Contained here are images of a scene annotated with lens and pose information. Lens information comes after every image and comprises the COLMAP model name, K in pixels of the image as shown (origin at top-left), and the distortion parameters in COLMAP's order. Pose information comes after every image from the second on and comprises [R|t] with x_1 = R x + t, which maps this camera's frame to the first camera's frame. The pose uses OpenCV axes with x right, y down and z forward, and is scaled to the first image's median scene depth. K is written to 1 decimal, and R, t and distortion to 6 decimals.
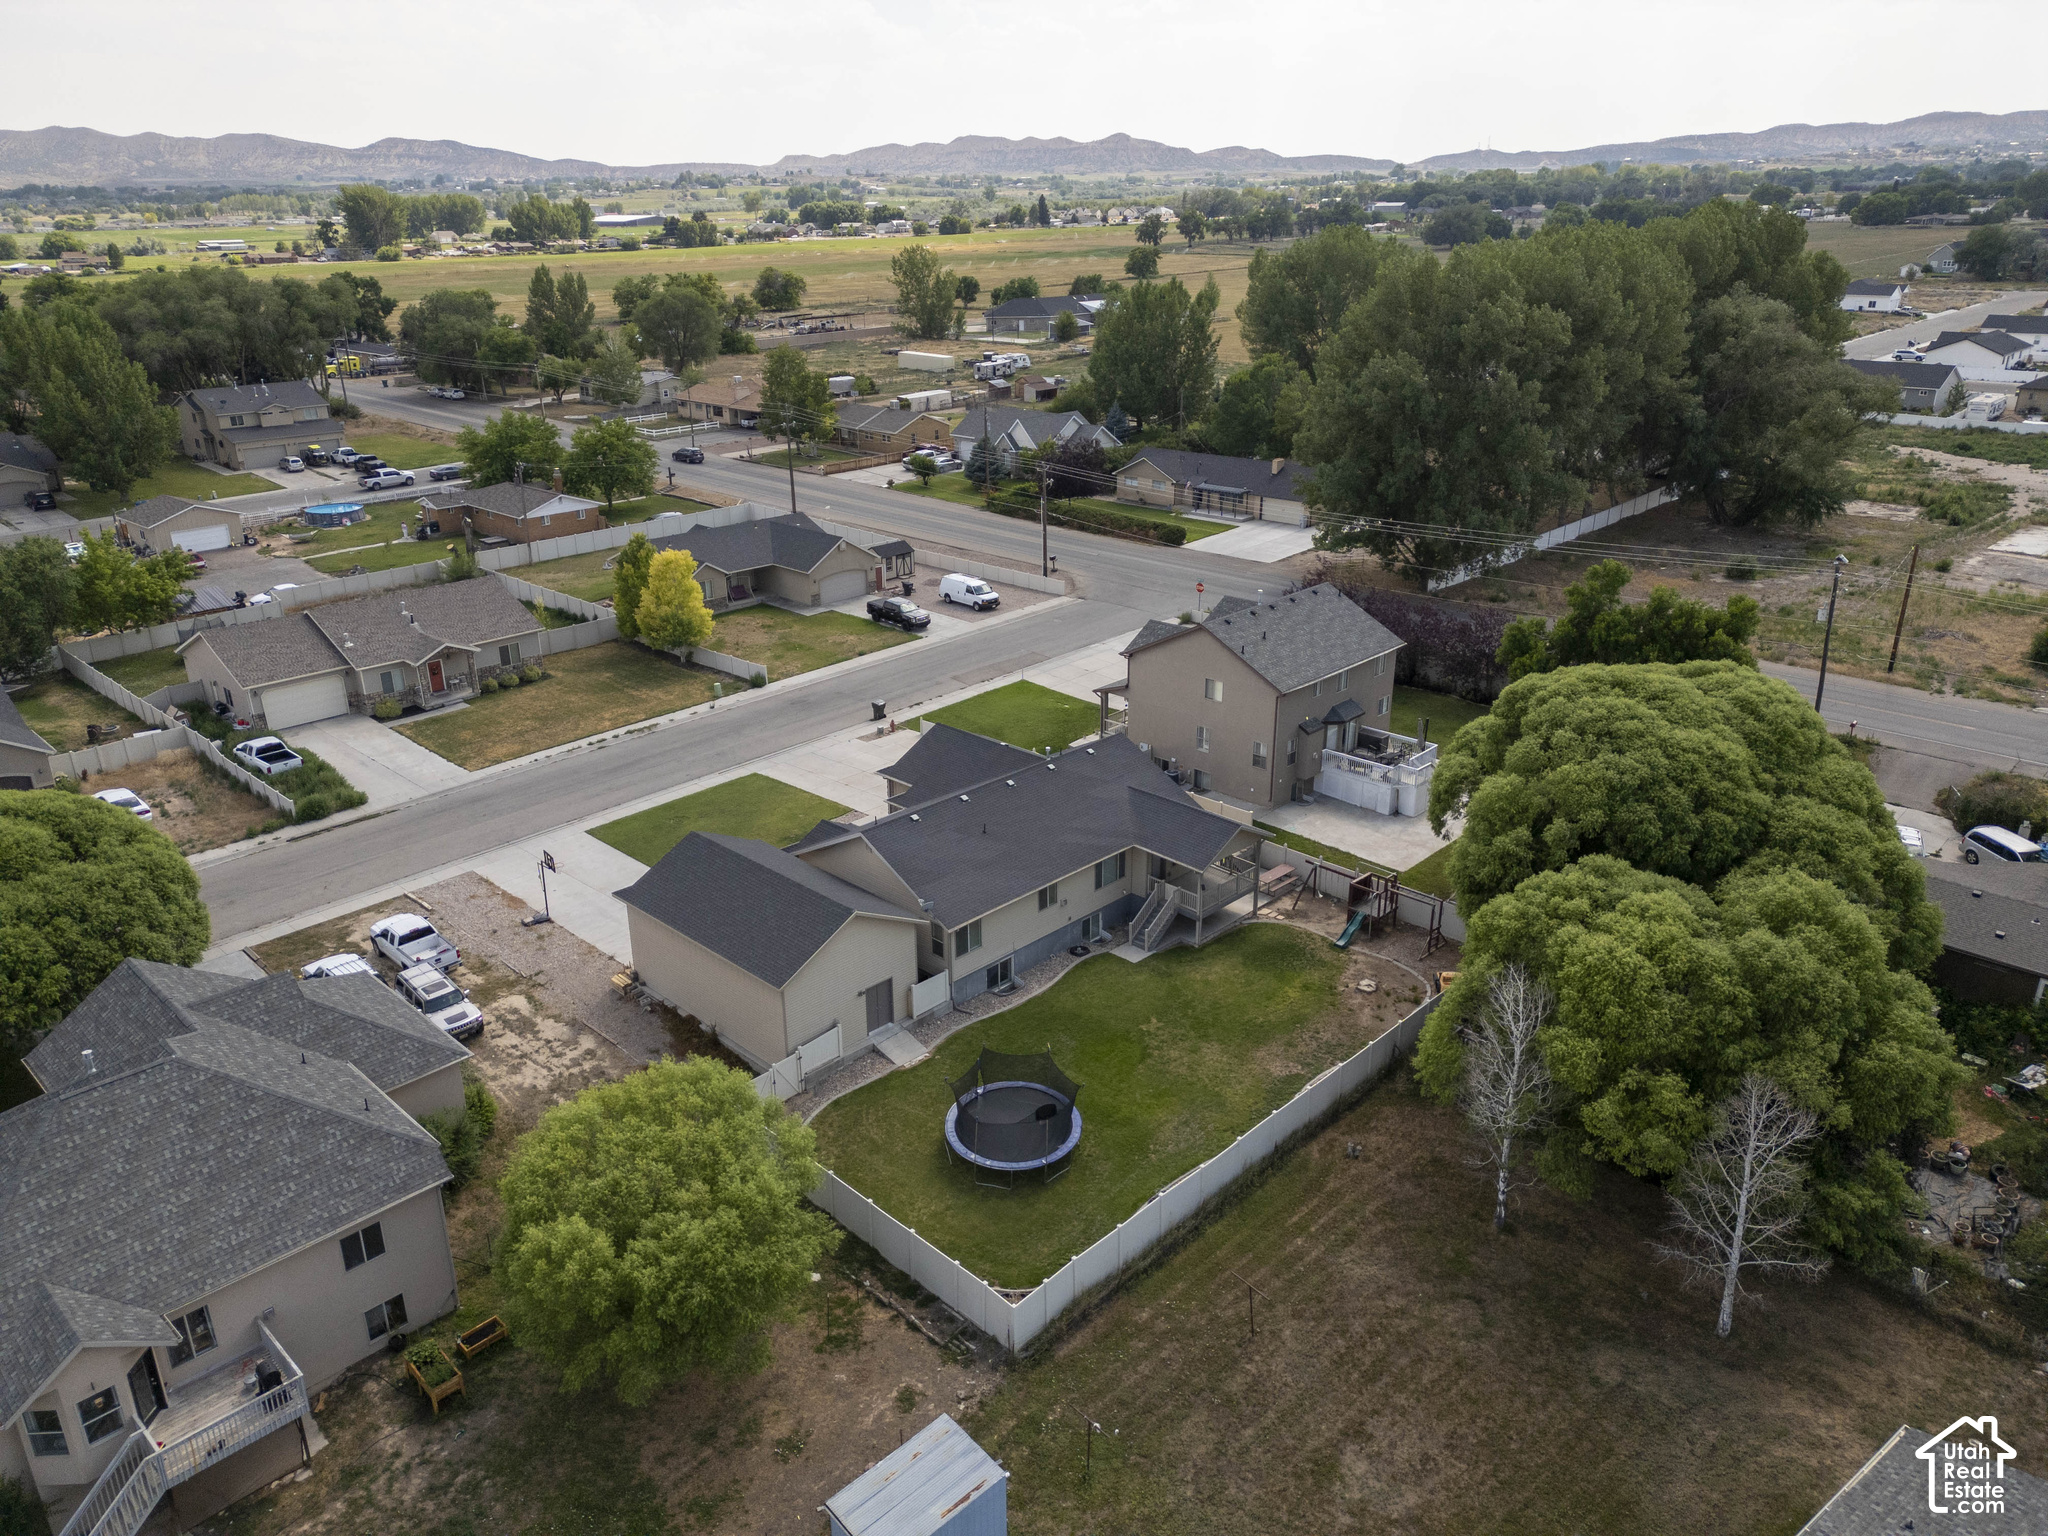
lens RADIAL K [[1426.5, 0, 1029.6], [0, 1426.5, 773.3], [0, 0, 1]] dist [0.073022, -0.069994]
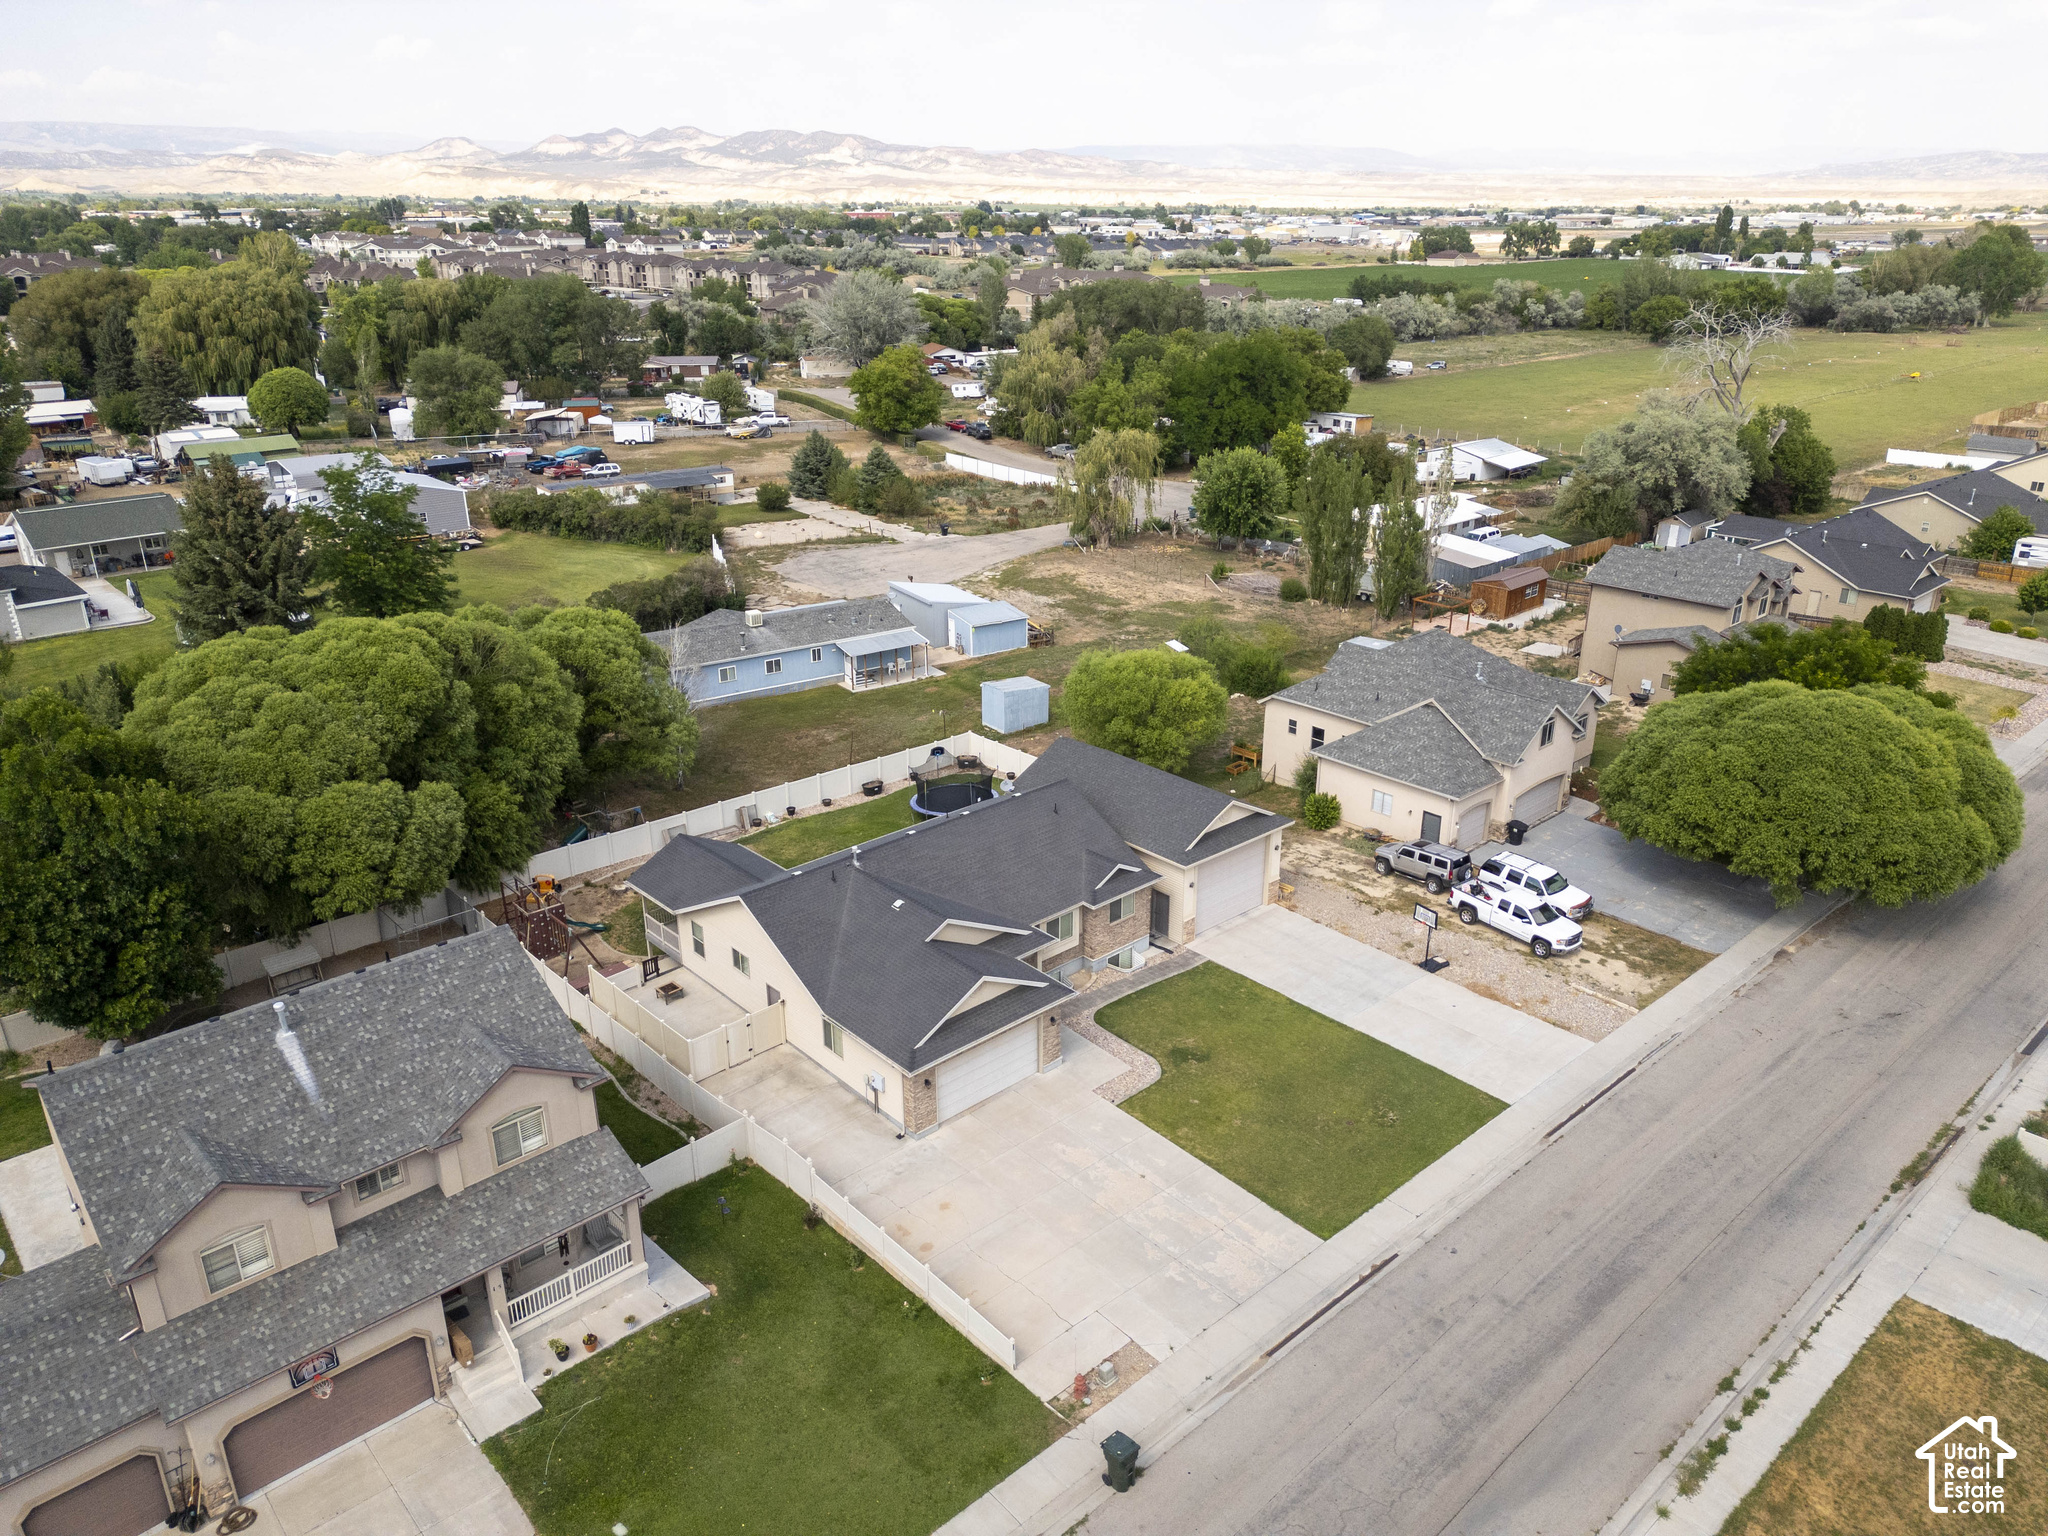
lens RADIAL K [[1417.9, 0, 1026.4], [0, 1417.9, 789.5], [0, 0, 1]] dist [0.077601, -0.080983]
pose [[-0.997786, -0.010916, 0.065608, -0.123623], [0.038013, 0.715845, 0.697223, -0.537887], [-0.054577, 0.698174, -0.713845, 1.373260]]
